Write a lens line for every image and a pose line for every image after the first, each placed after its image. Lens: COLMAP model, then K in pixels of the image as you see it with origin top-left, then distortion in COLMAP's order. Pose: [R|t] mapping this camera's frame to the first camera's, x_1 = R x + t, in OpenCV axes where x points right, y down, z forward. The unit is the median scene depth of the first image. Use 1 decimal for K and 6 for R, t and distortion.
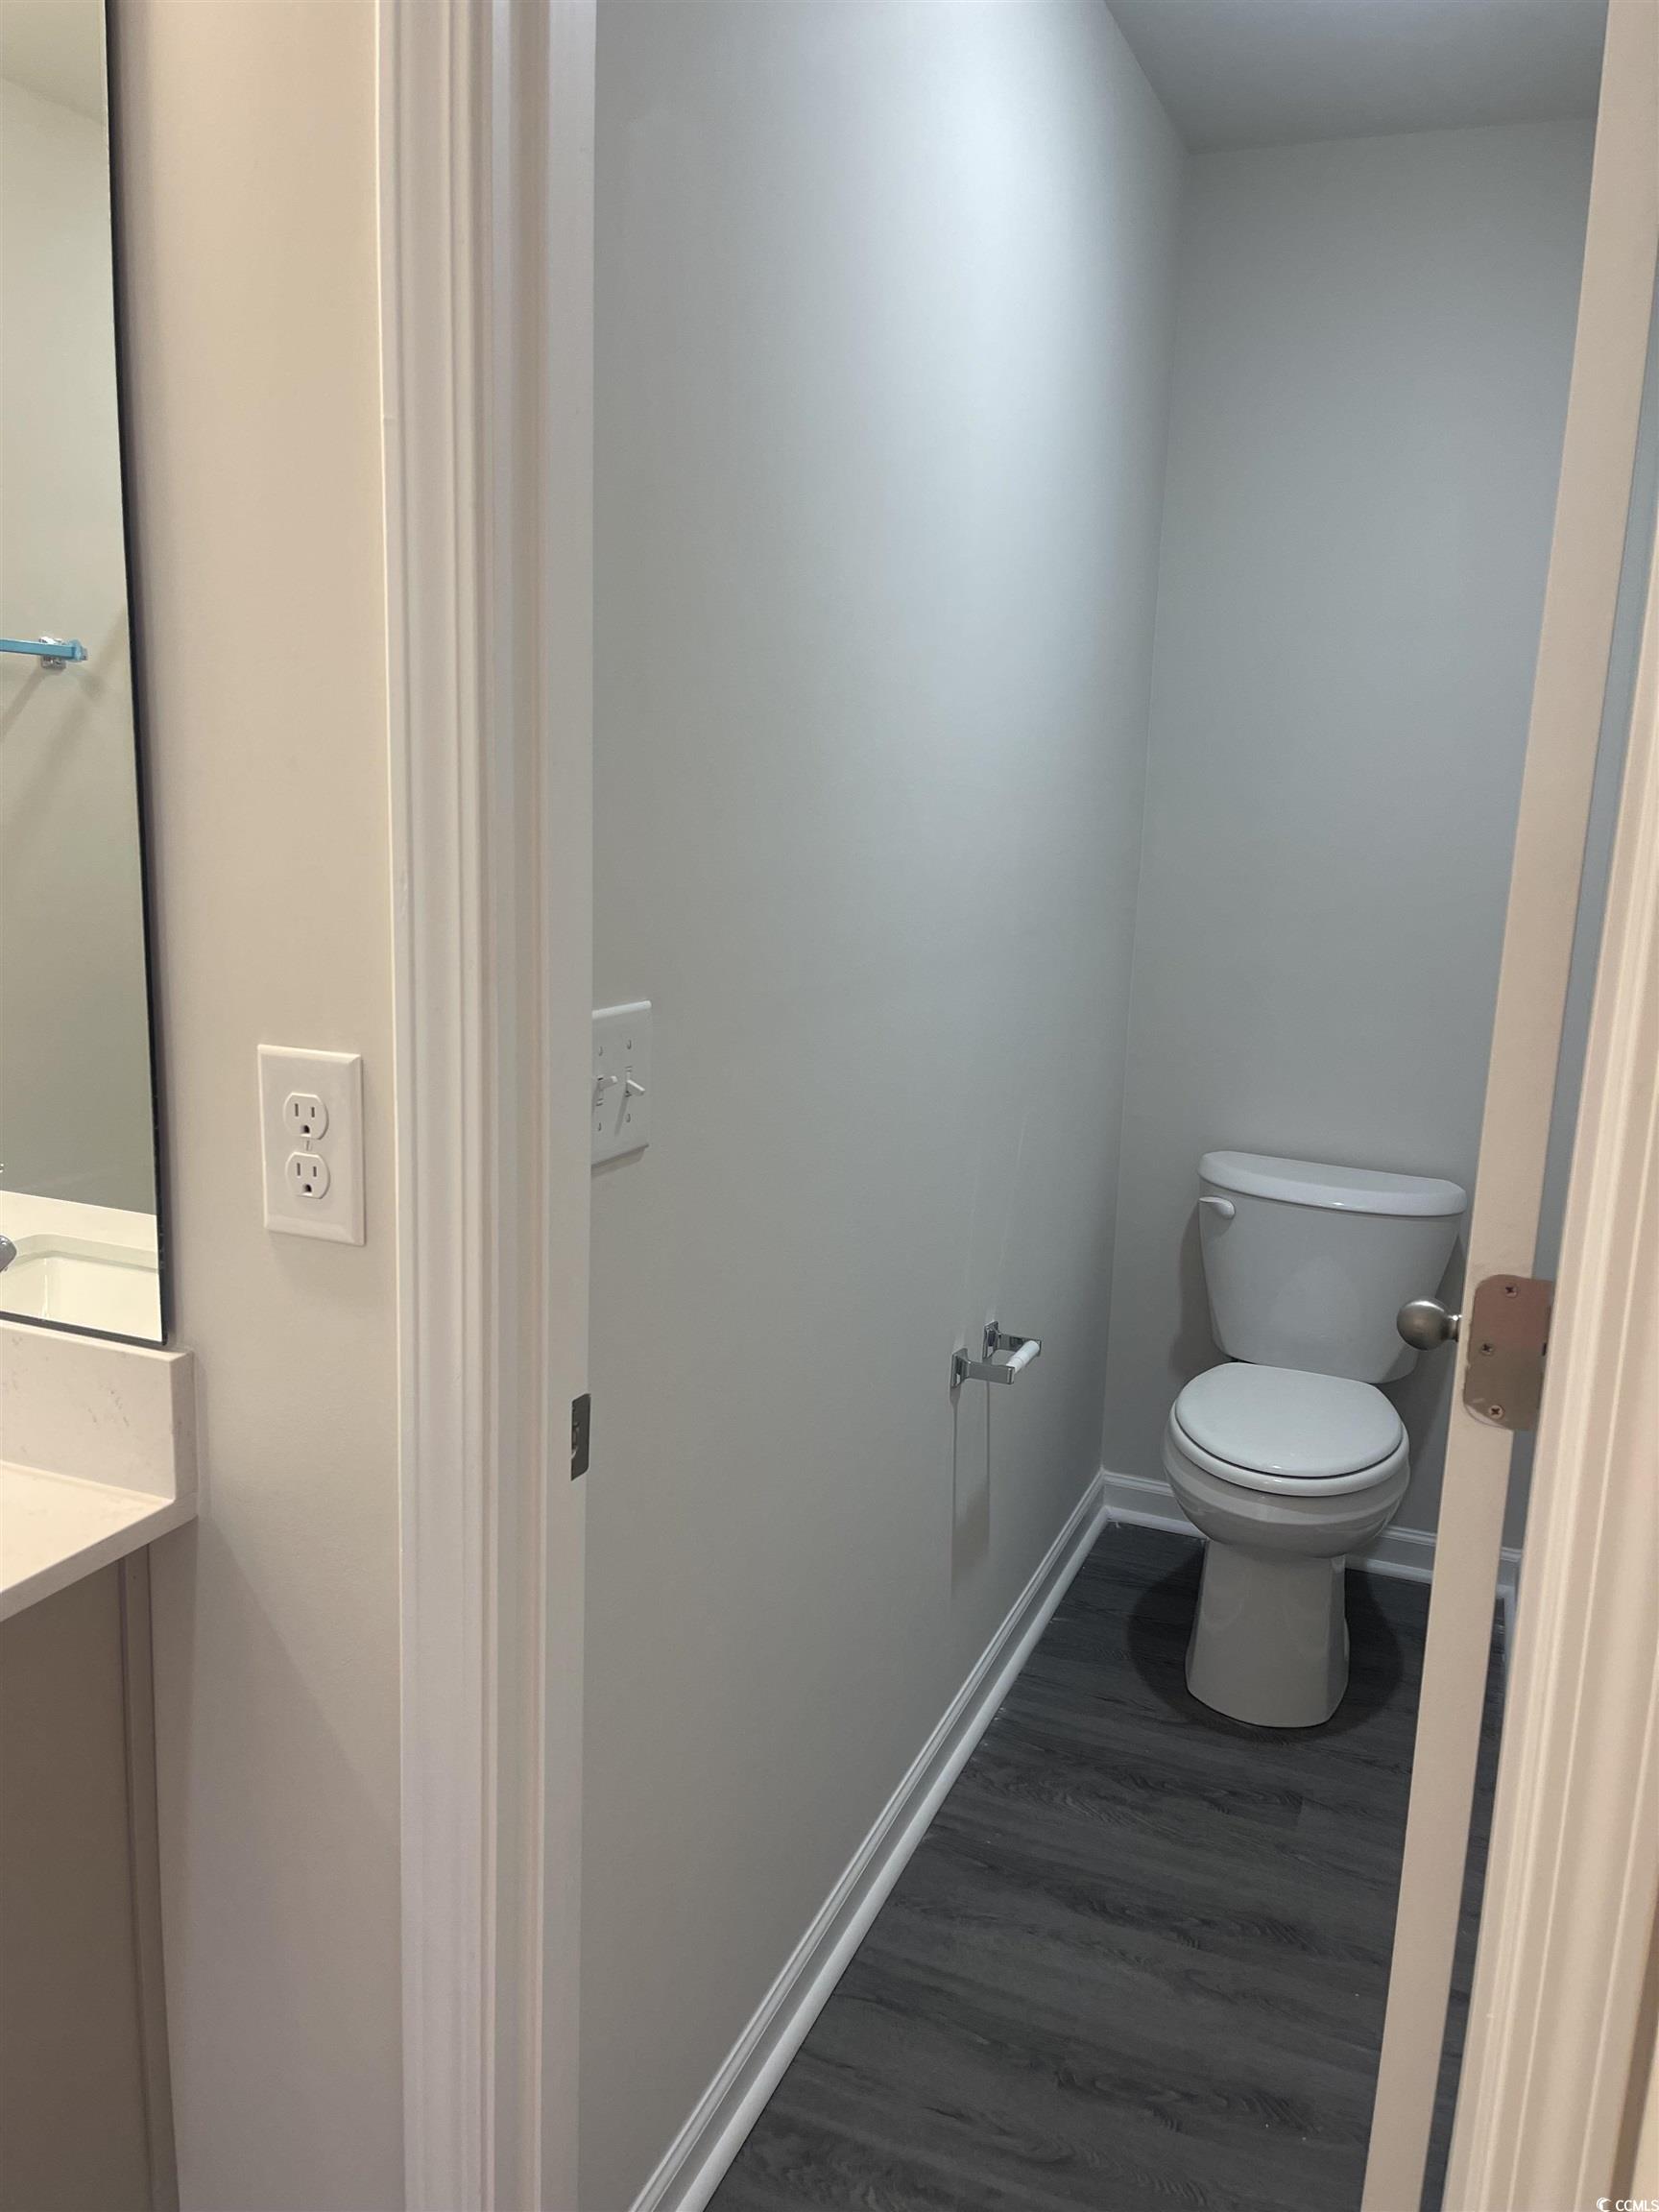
lens RADIAL K [[1701.5, 0, 818.9], [0, 1701.5, 1130.9], [0, 0, 1]] dist [0.068296, -0.104680]
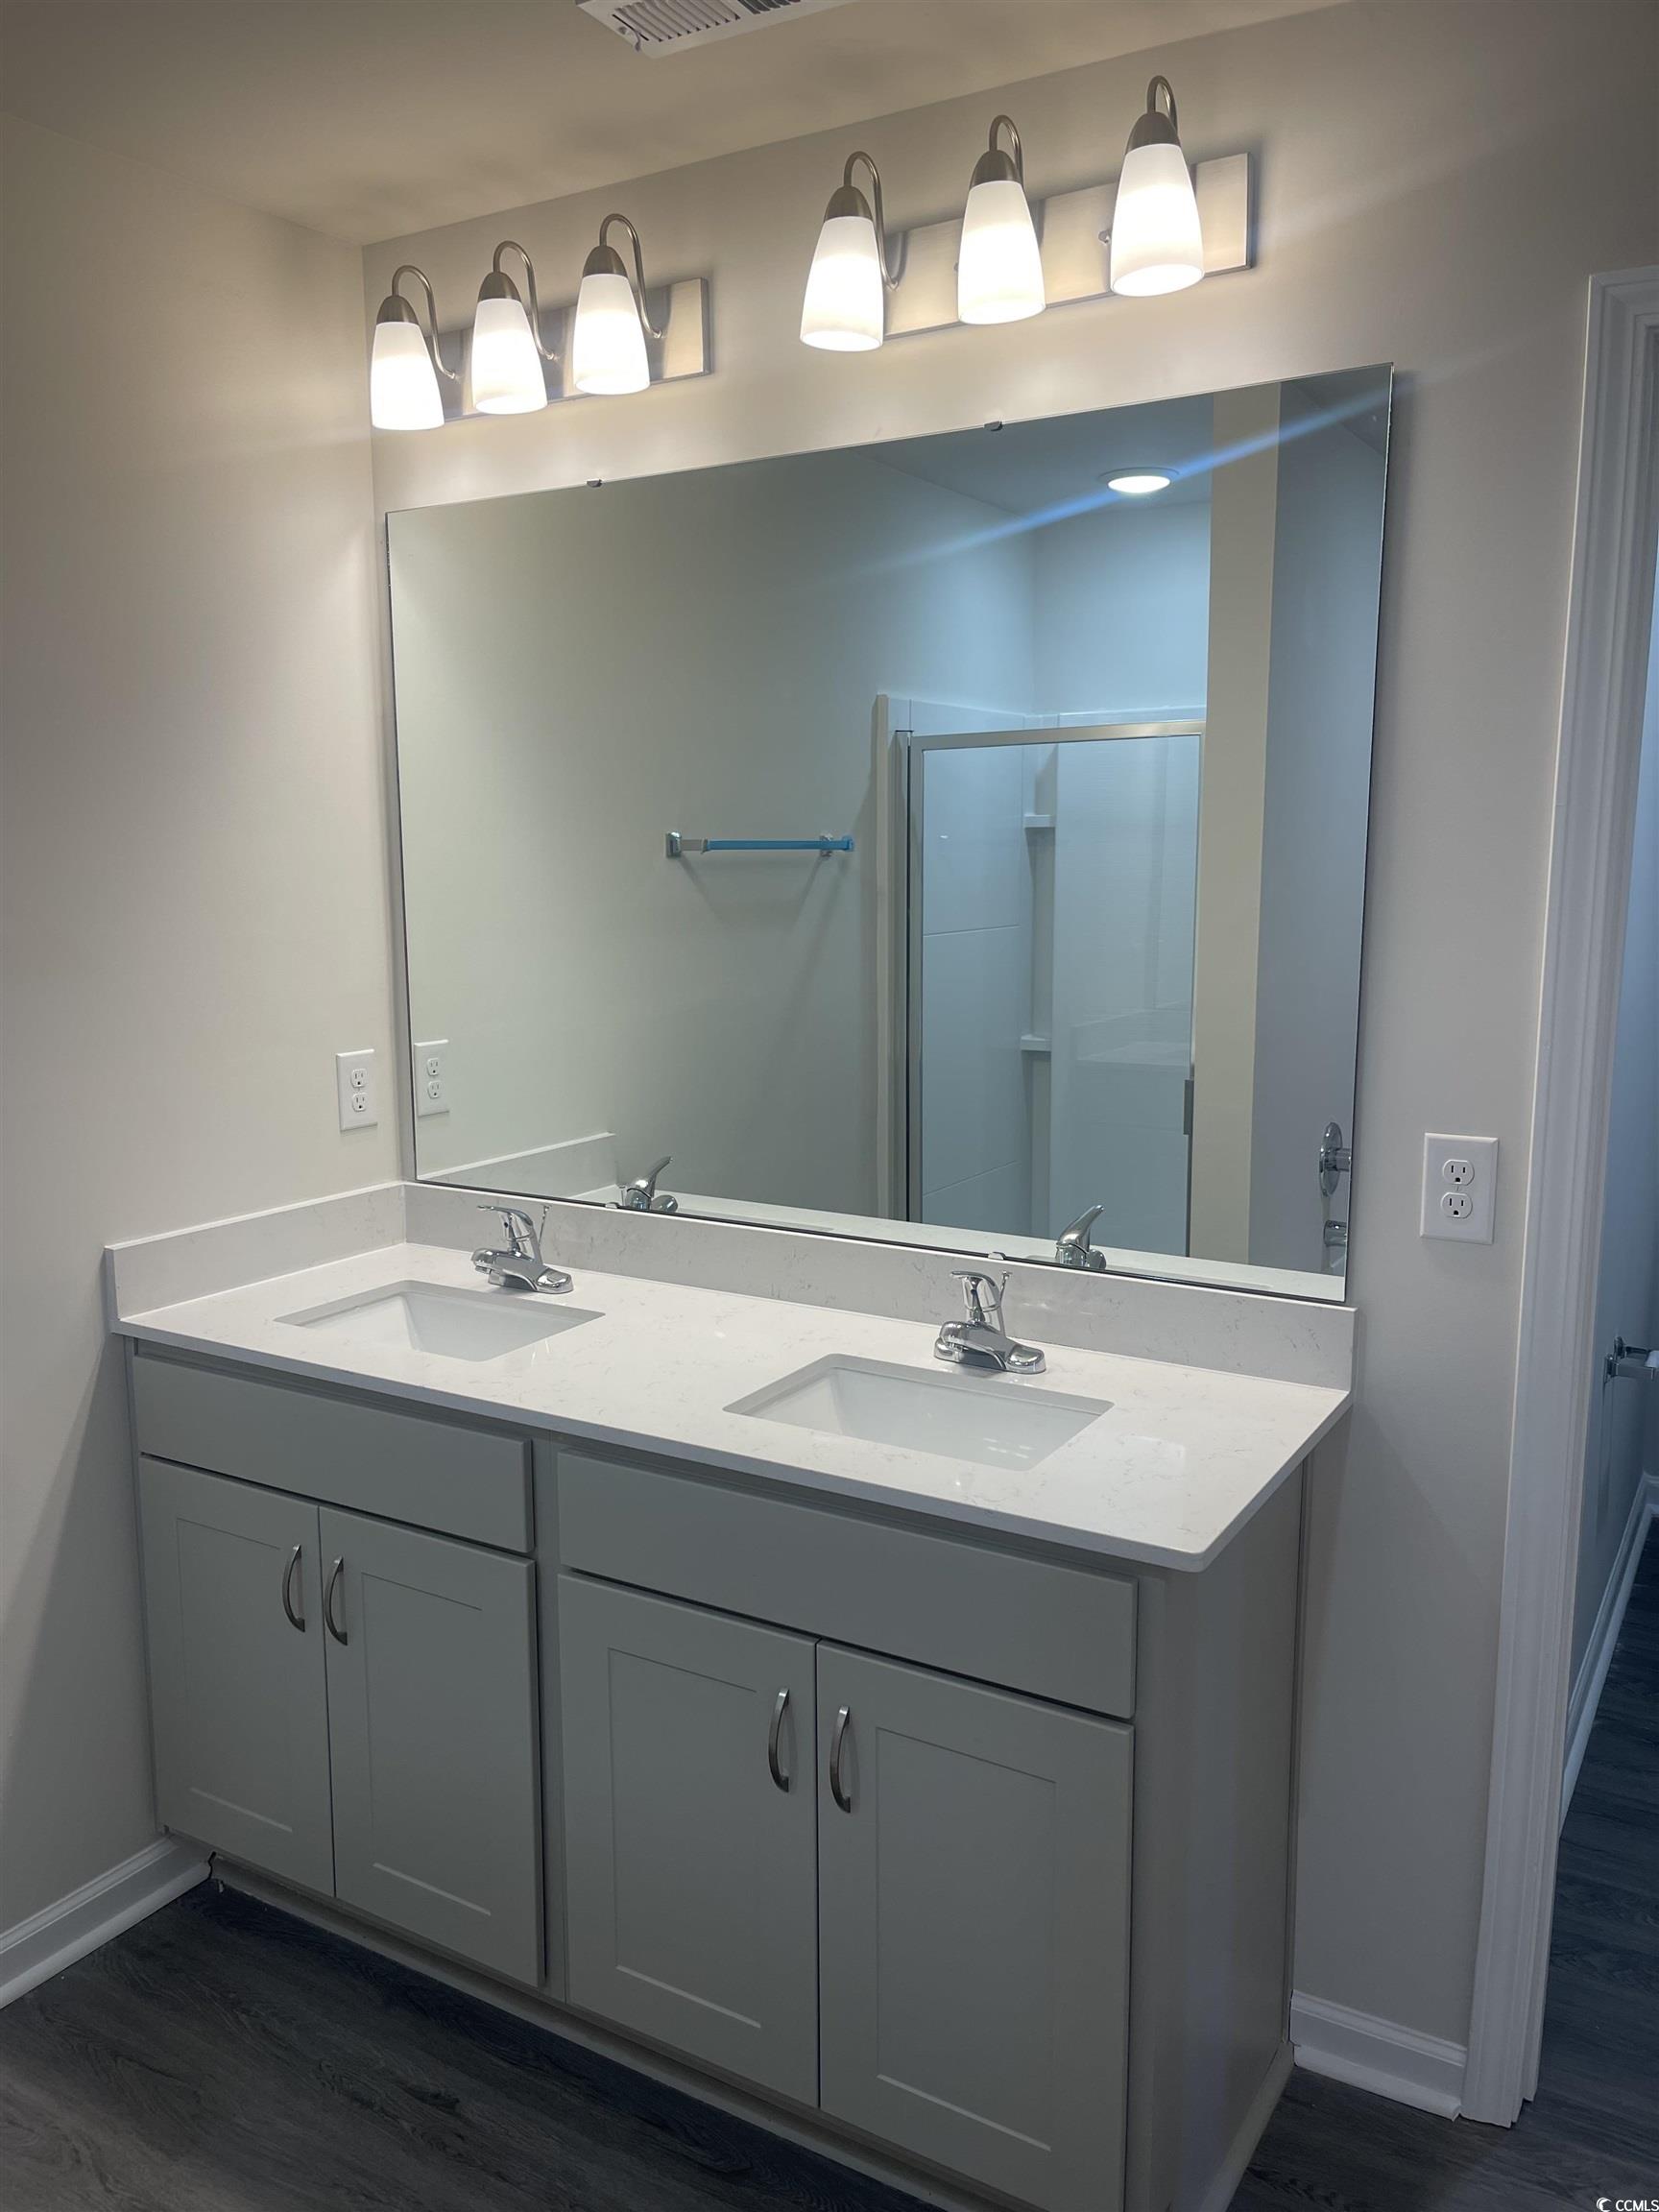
lens RADIAL K [[1701.5, 0, 818.9], [0, 1701.5, 1130.9], [0, 0, 1]] dist [0.068296, -0.104680]
pose [[0.988440, -0.014422, -0.150924, -0.651764], [0.007888, 0.999009, -0.043806, 0.020212], [0.151406, 0.042109, 0.987574, -0.843870]]
